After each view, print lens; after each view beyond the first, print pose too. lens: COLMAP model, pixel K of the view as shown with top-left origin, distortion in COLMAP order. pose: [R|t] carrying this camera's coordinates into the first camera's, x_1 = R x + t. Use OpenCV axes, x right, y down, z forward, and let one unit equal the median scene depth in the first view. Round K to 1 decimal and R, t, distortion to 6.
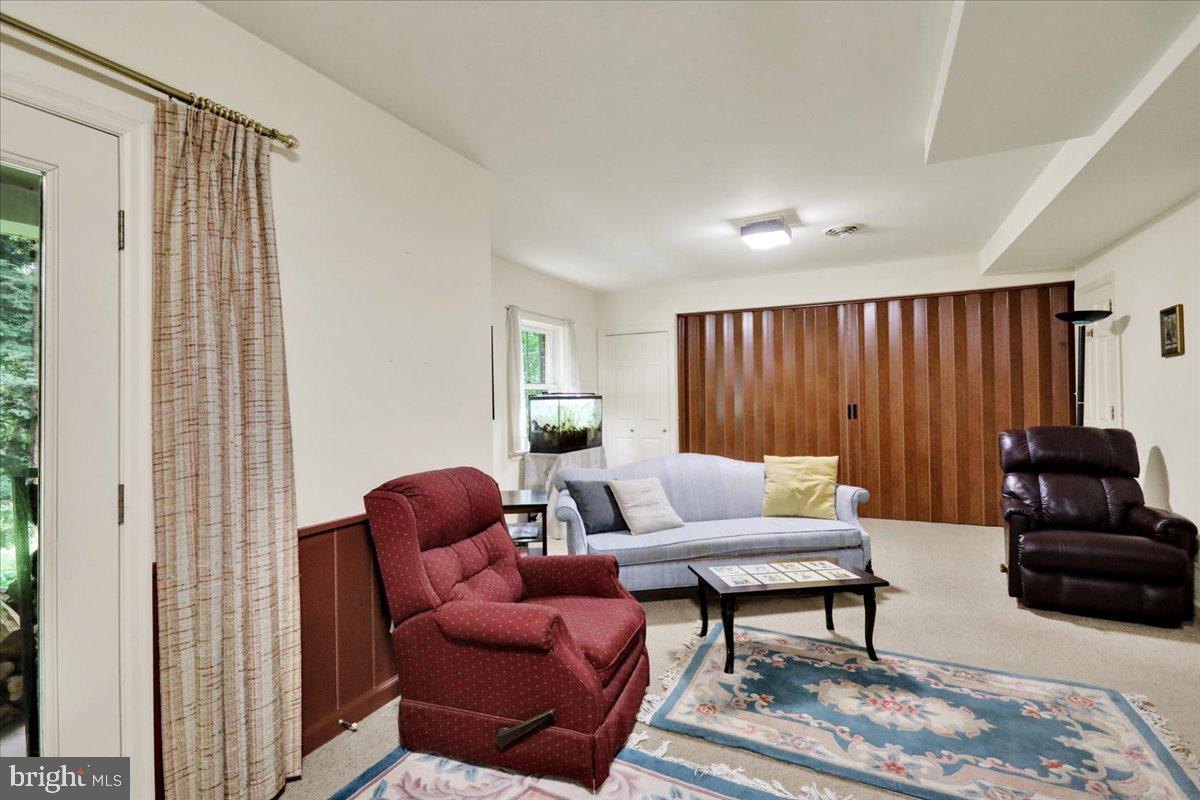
lens RADIAL K [[547.2, 0, 604.3], [0, 547.2, 395.0], [0, 0, 1]] dist [0.001572, 0.001943]
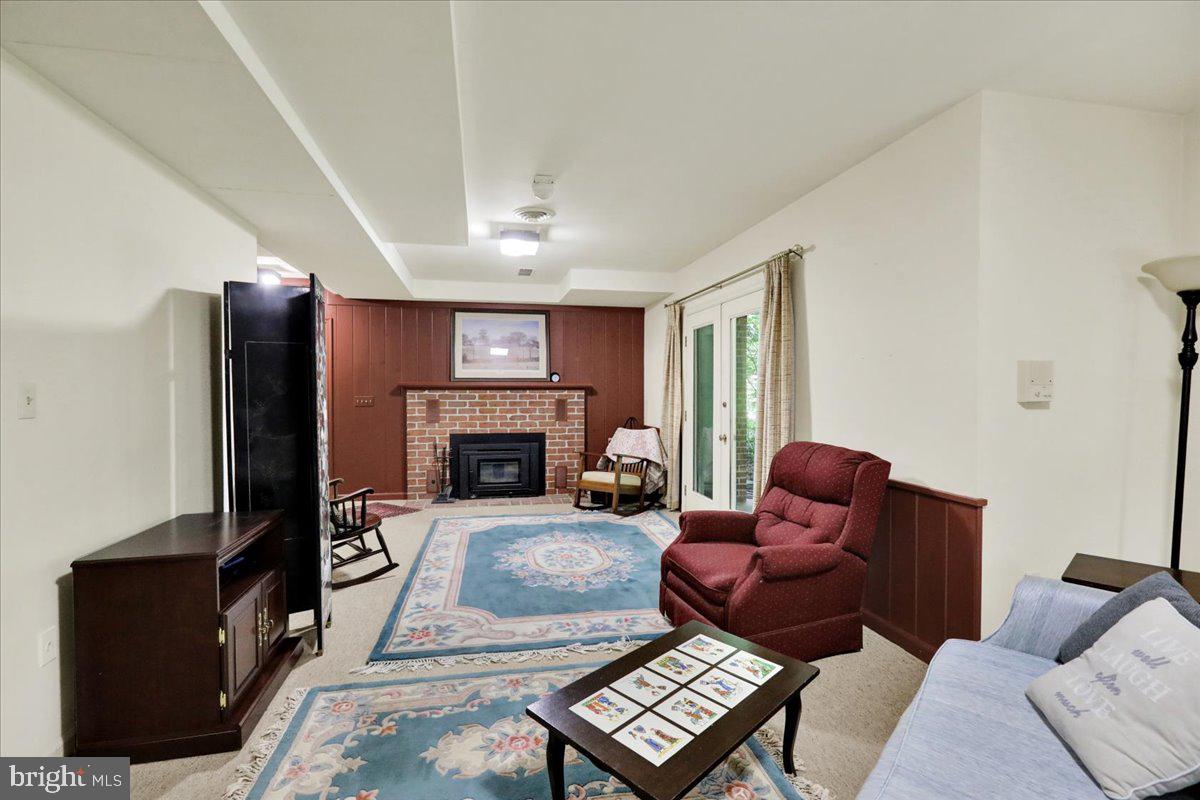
lens RADIAL K [[547.2, 0, 588.9], [0, 547.2, 400.0], [0, 0, 1]] dist [0.001572, 0.001943]
pose [[-0.797190, 0.025897, -0.603172, 0.892876], [0.013446, 0.999593, 0.025145, -0.010651], [0.603578, 0.011935, -0.797215, 1.651902]]
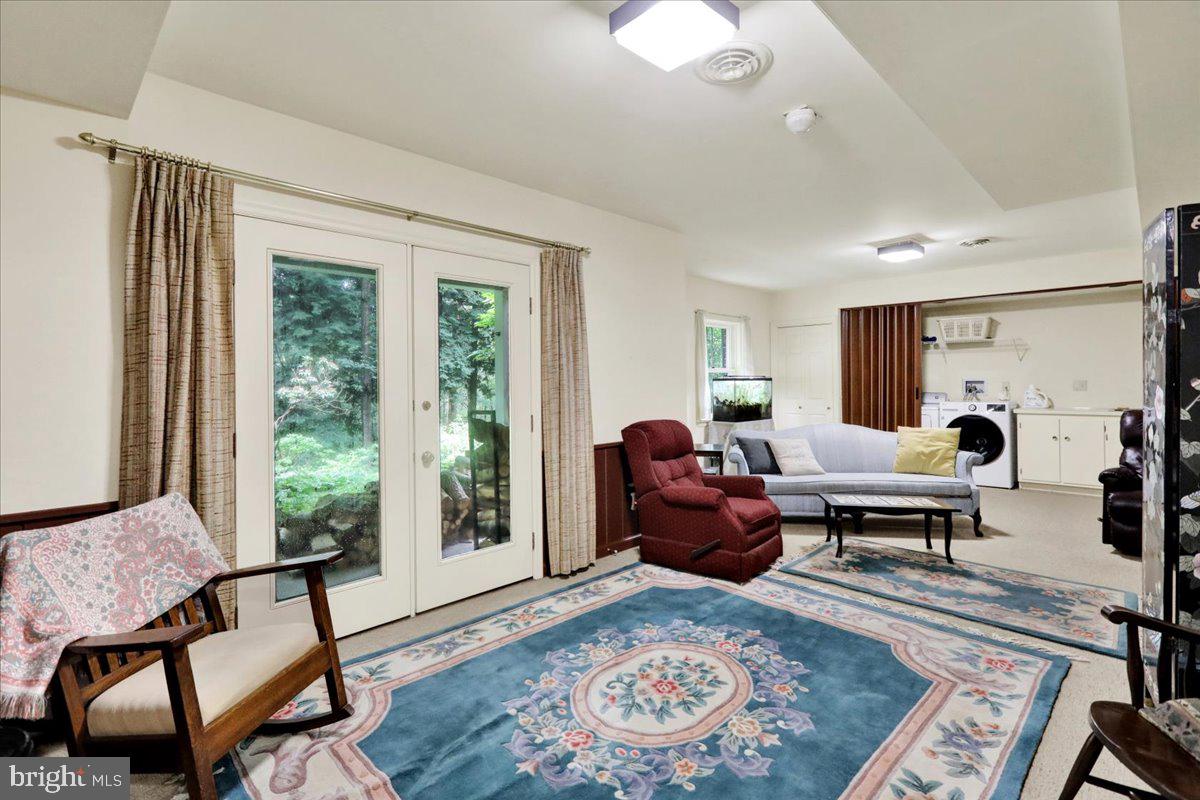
lens RADIAL K [[547.2, 0, 610.6], [0, 547.2, 367.6], [0, 0, 1]] dist [0.001572, 0.001943]
pose [[0.946647, -0.000743, -0.322272, 0.123038], [-0.004522, 0.999868, -0.015590, -0.003693], [0.322241, 0.016216, 0.946519, -0.722310]]
